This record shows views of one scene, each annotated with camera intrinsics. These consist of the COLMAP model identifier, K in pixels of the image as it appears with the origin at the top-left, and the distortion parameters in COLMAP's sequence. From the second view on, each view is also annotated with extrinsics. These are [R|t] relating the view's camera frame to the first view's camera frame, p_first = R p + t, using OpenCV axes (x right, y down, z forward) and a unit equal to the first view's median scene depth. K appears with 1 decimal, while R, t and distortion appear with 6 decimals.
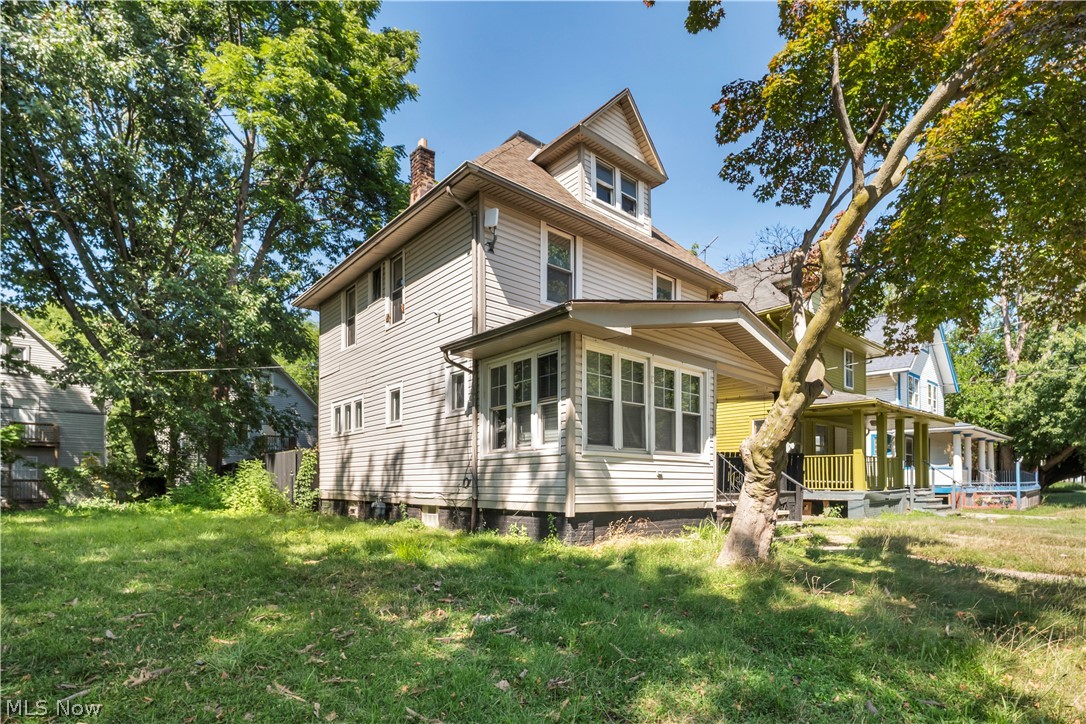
lens RADIAL K [[460.5, 0, 550.2], [0, 460.5, 357.3], [0, 0, 1]] dist [0.003717, -0.005595]
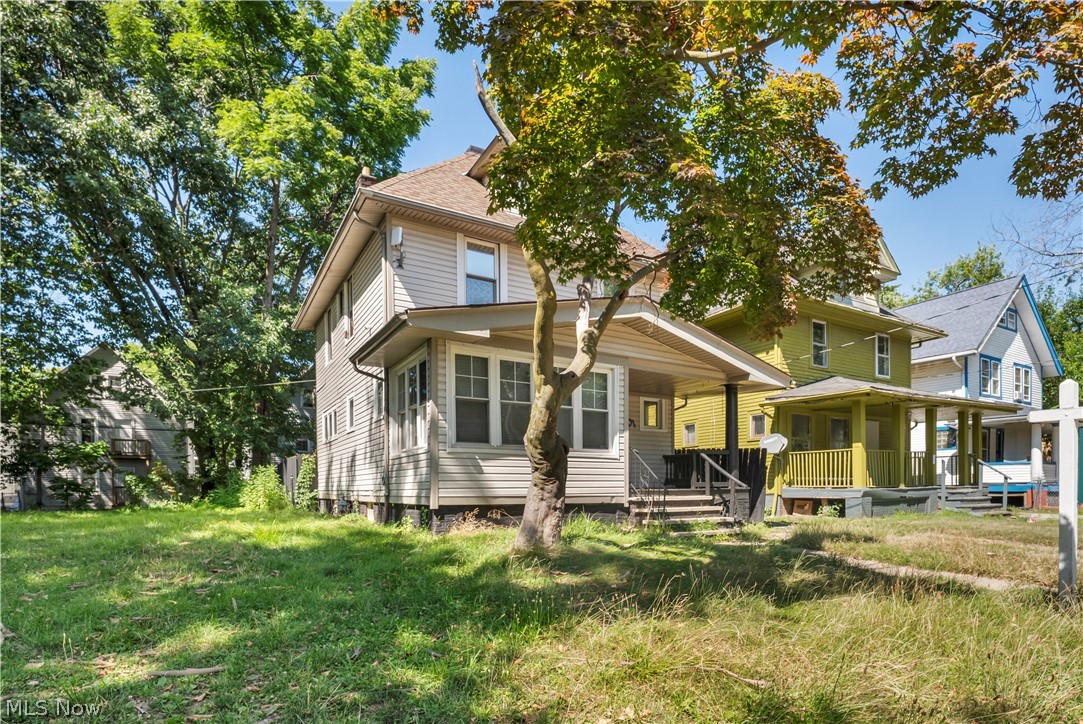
lens RADIAL K [[459.2, 0, 545.2], [0, 459.2, 370.3], [0, 0, 1]] dist [0.003717, -0.005595]
pose [[0.985177, -0.051207, -0.163720, 0.239296], [0.053836, 0.998482, 0.011659, 0.011057], [0.162875, -0.020301, 0.986438, -0.007385]]
